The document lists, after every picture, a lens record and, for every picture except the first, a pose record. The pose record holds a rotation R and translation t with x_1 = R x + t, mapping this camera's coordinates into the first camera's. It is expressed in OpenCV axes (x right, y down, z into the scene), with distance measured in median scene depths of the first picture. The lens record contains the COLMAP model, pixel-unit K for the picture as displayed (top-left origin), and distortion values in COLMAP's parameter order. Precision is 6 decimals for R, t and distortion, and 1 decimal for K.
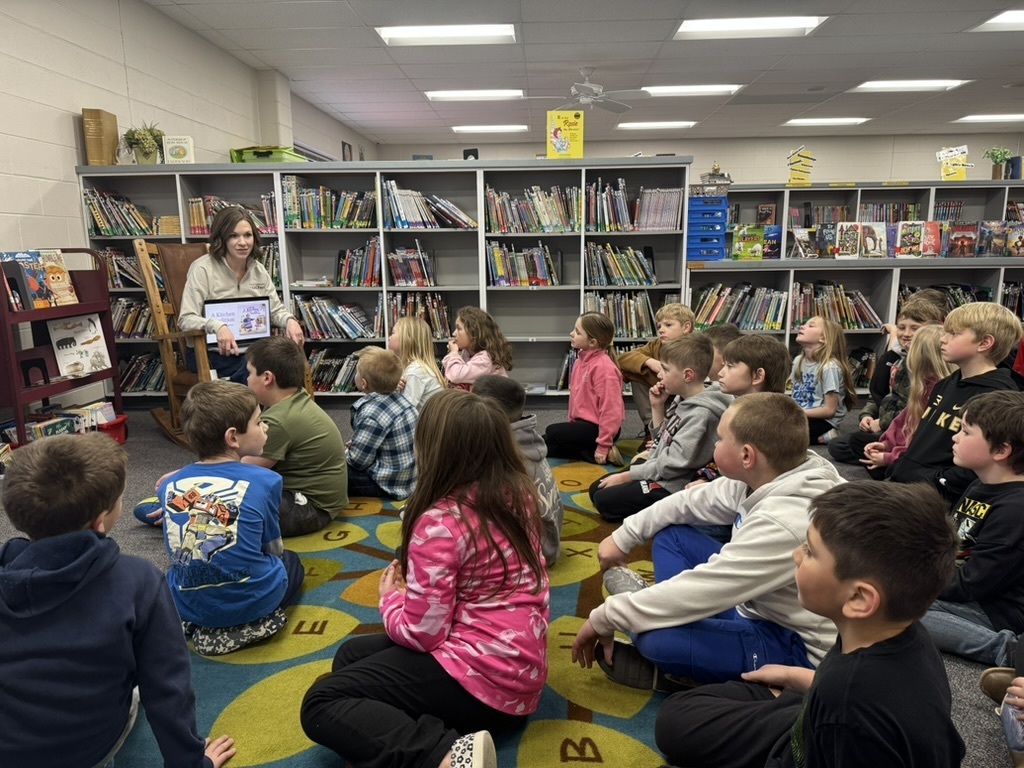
lens RADIAL K [[712.9, 0, 512.0], [0, 712.9, 384.0], [0, 0, 1]] dist [0.125942, -0.190620]
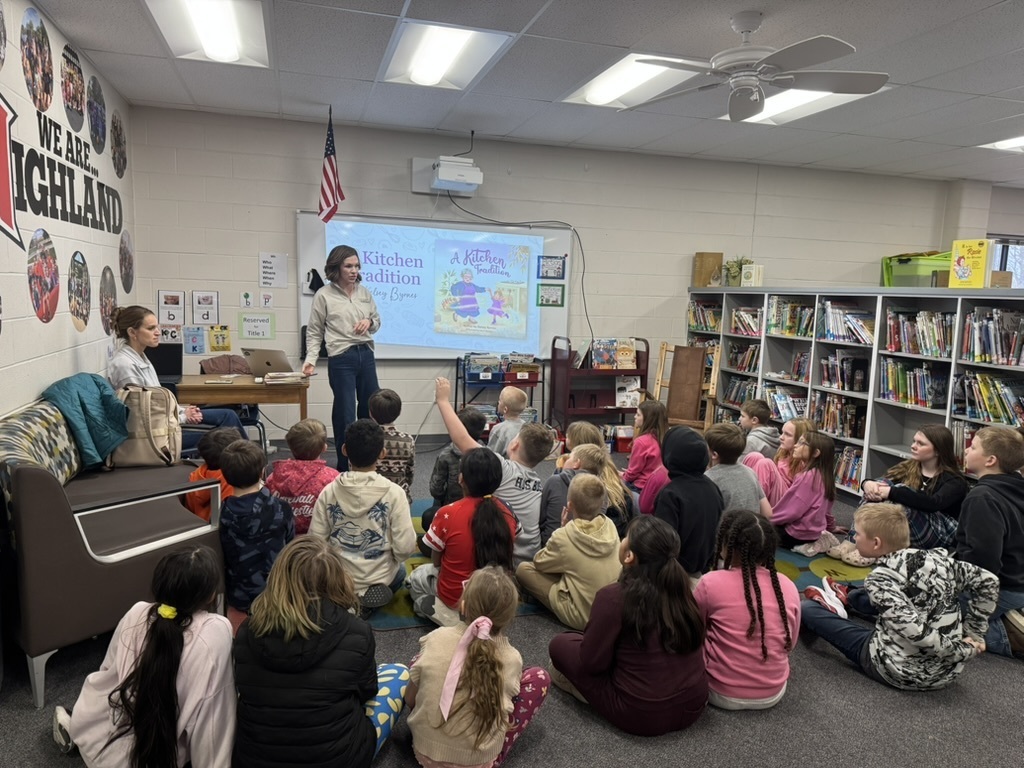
lens RADIAL K [[712.9, 0, 512.0], [0, 712.9, 384.0], [0, 0, 1]] dist [0.125942, -0.190620]
pose [[0.326890, 0.142901, -0.934196, 0.823501], [-0.214077, 0.974004, 0.074081, -0.122405], [0.920496, 0.175774, 0.348984, 0.104394]]
